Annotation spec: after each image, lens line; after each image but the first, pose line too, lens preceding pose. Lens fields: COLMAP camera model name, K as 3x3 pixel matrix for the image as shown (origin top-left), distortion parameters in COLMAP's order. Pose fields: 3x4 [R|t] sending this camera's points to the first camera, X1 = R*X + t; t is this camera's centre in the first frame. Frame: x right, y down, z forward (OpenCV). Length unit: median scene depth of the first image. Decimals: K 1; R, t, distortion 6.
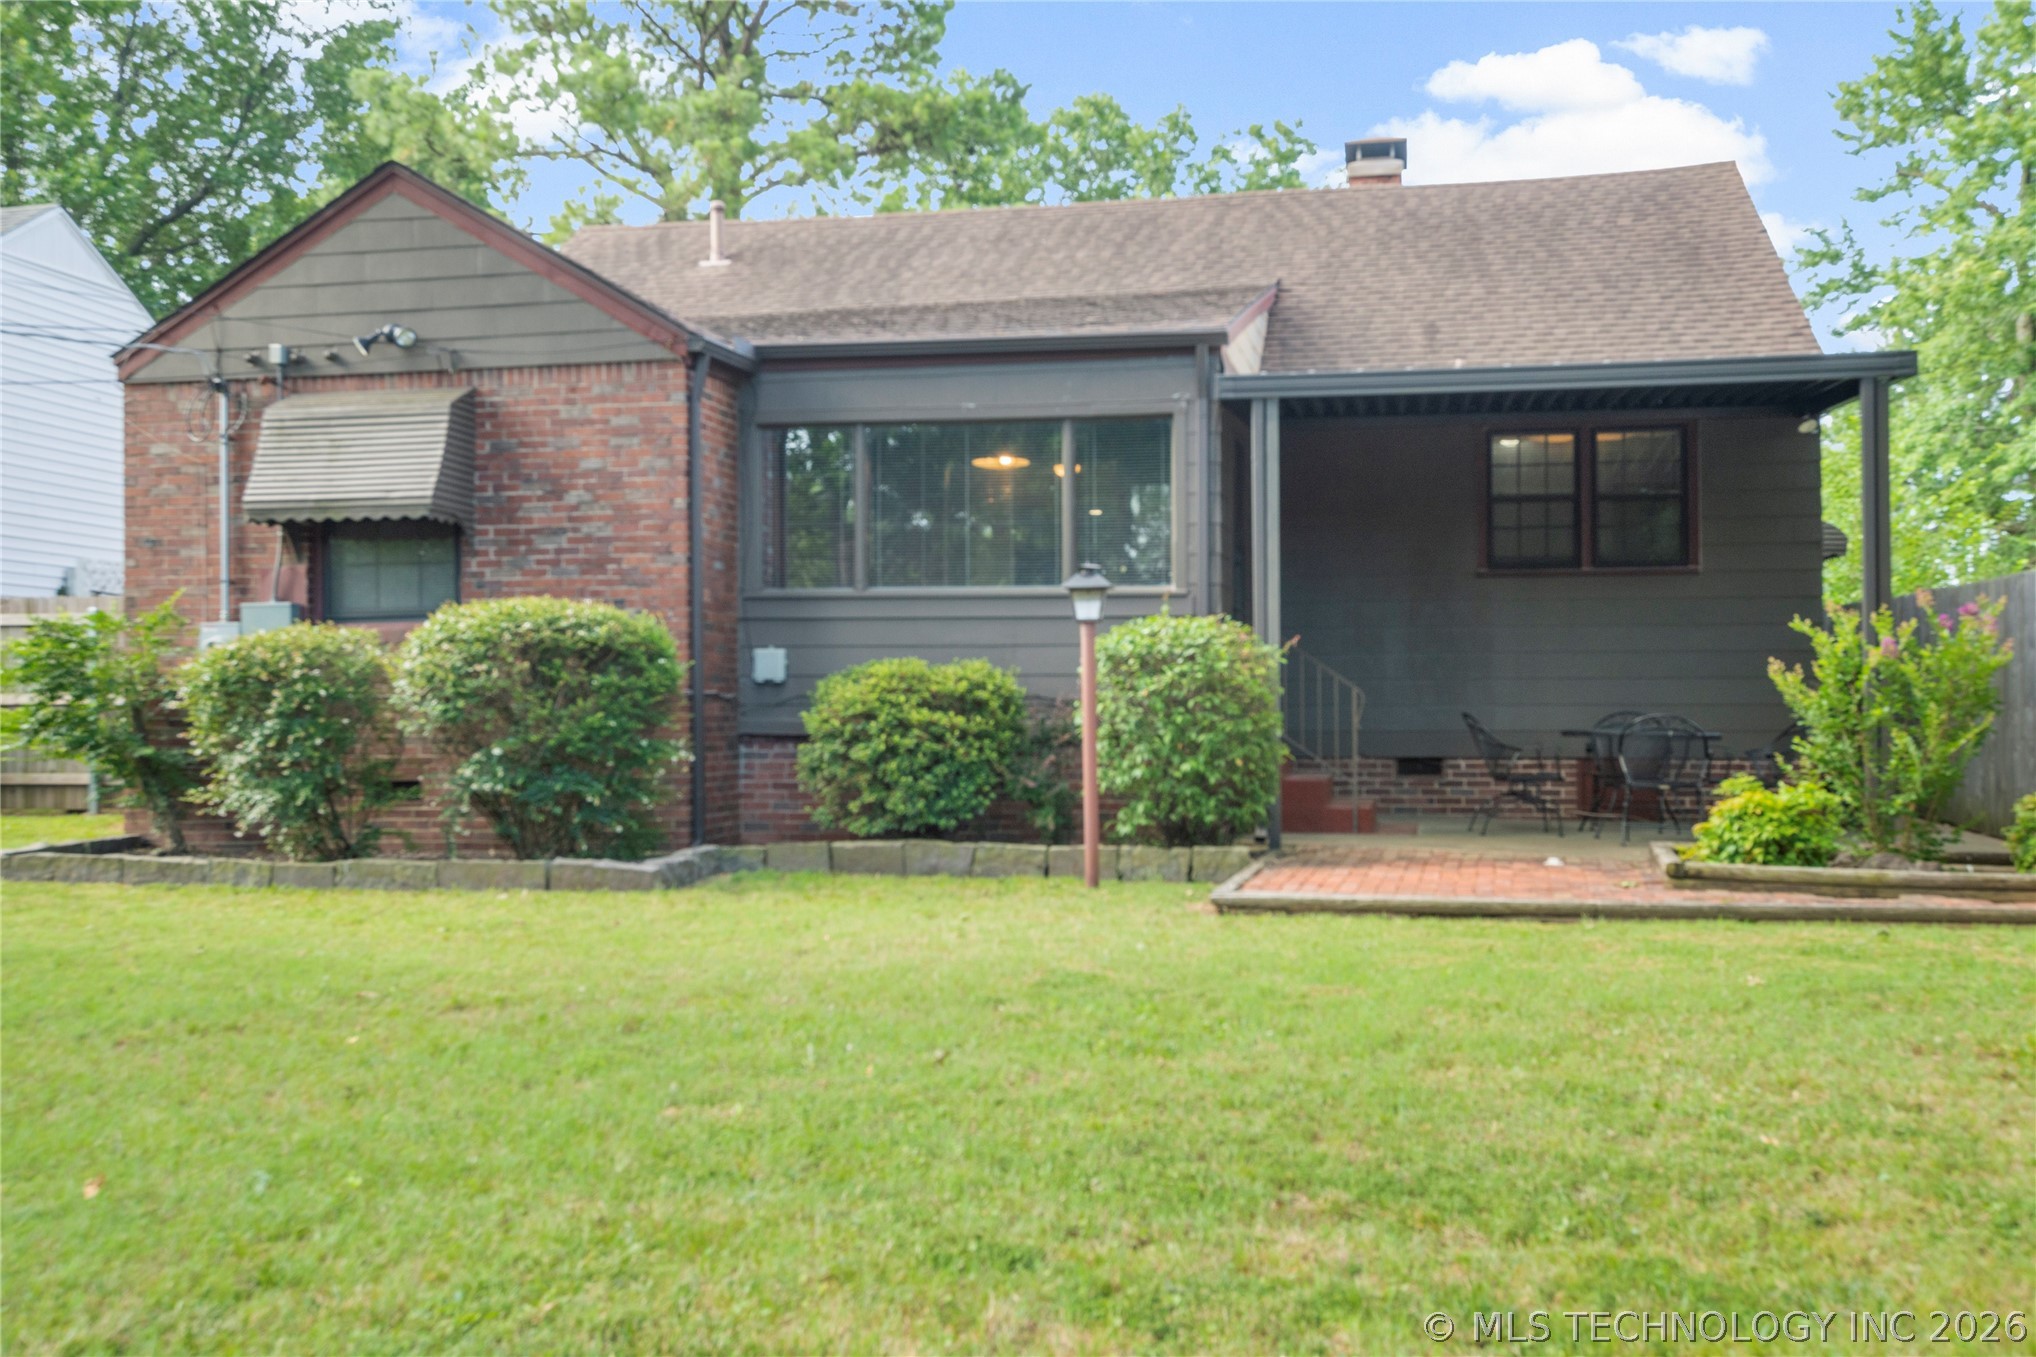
lens RADIAL K [[1951.9, 0, 934.4], [0, 1951.9, 669.1], [0, 0, 1]] dist [0.034662, 0.000000]
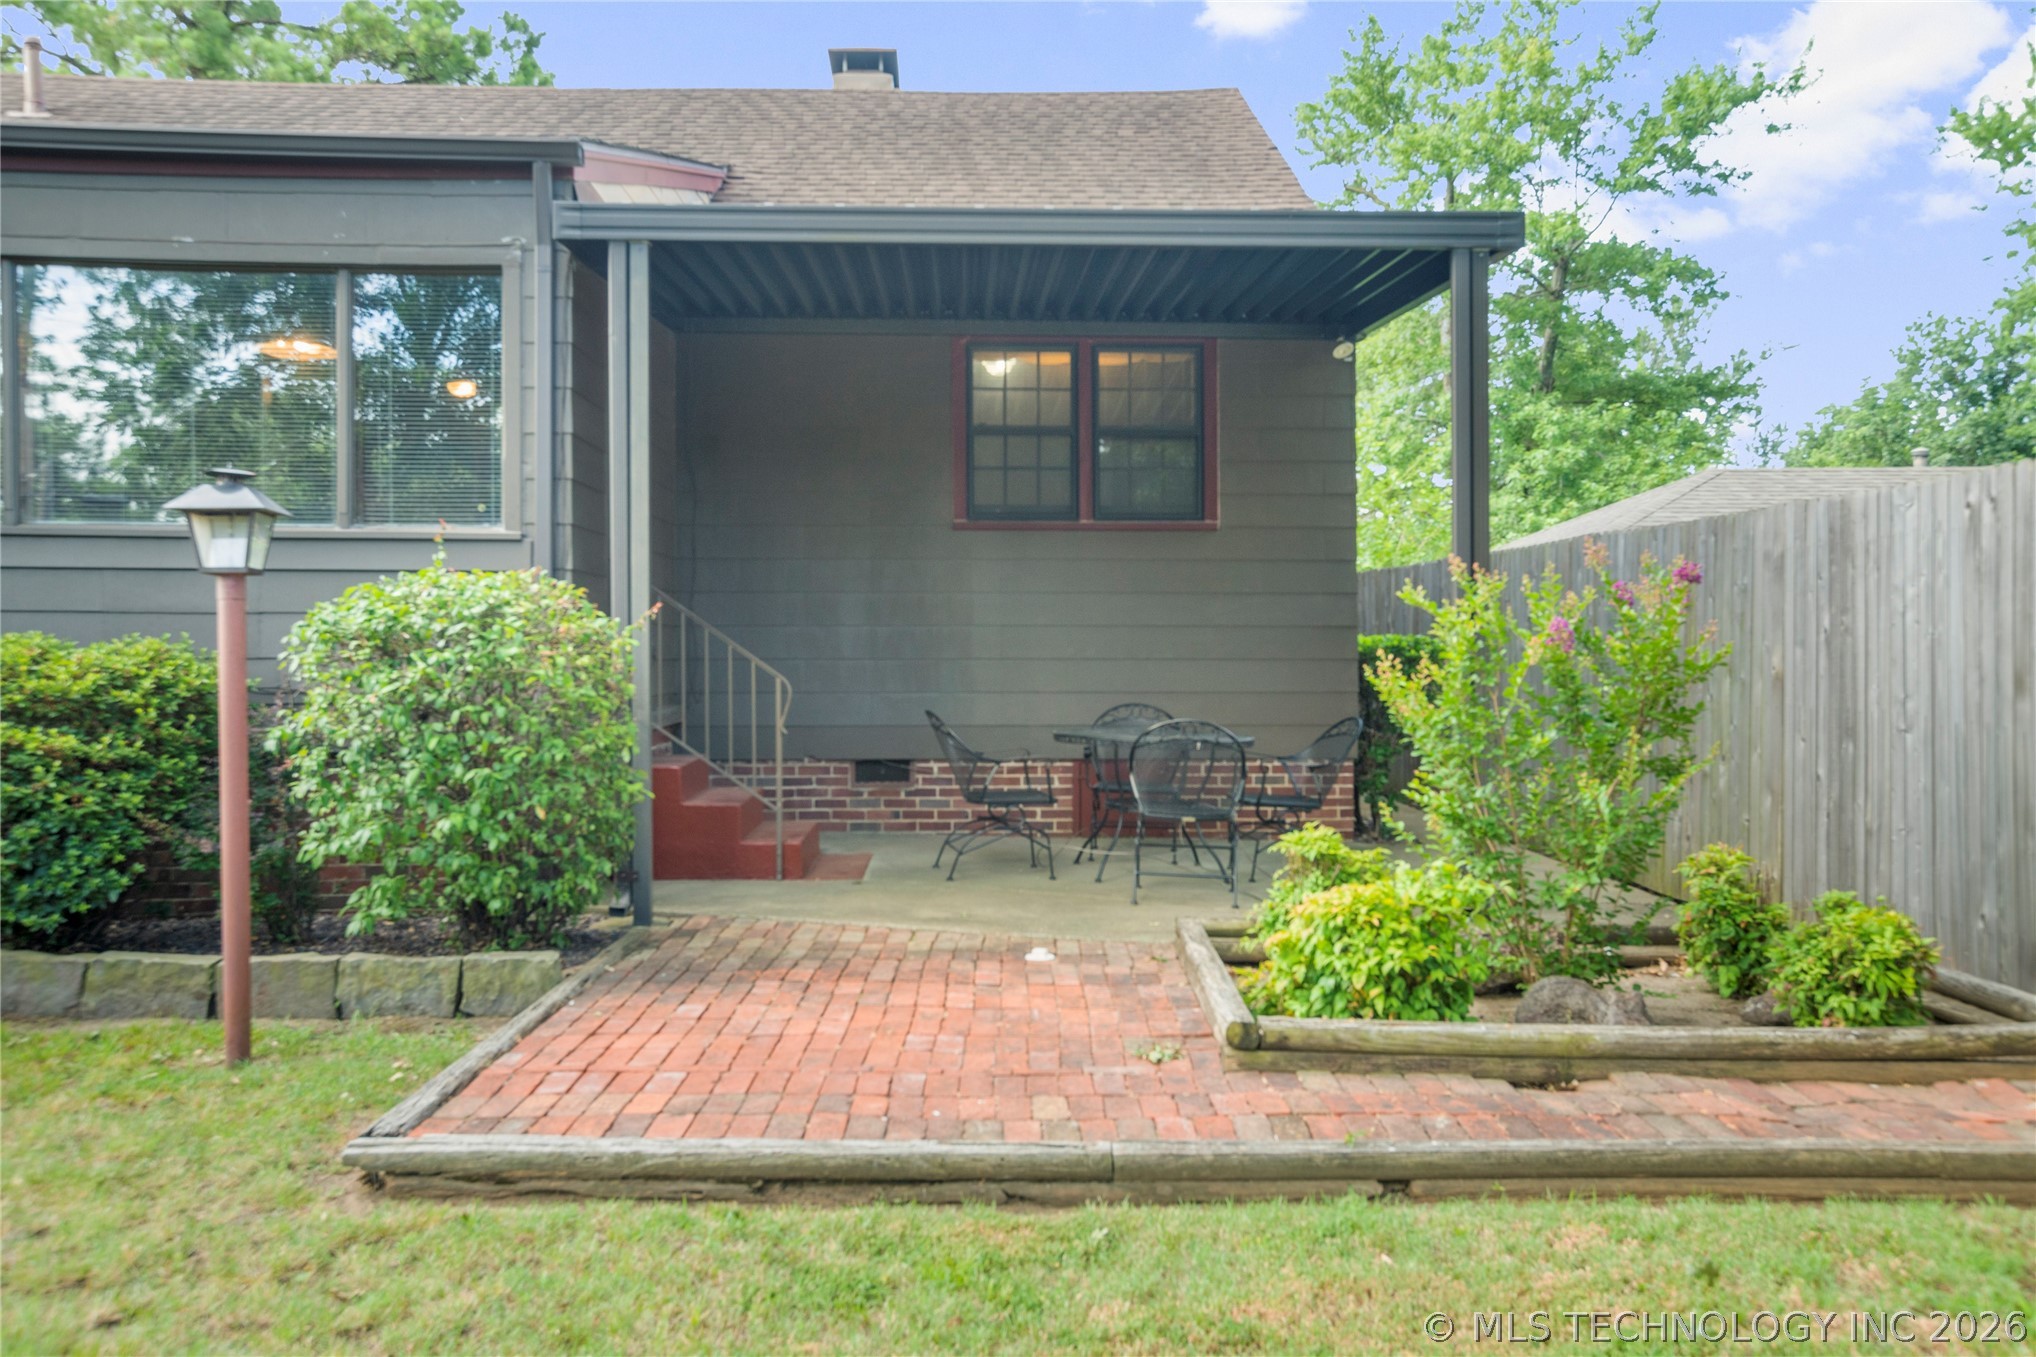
lens RADIAL K [[1625.2, 0, 1014.4], [0, 1625.2, 674.7], [0, 0, 1]] dist [0.005815, -0.003037]
pose [[0.960164, -0.002012, 0.279430, 0.142706], [-0.006211, 0.999573, 0.028538, -0.009052], [-0.279368, -0.029137, 0.959742, 0.441404]]
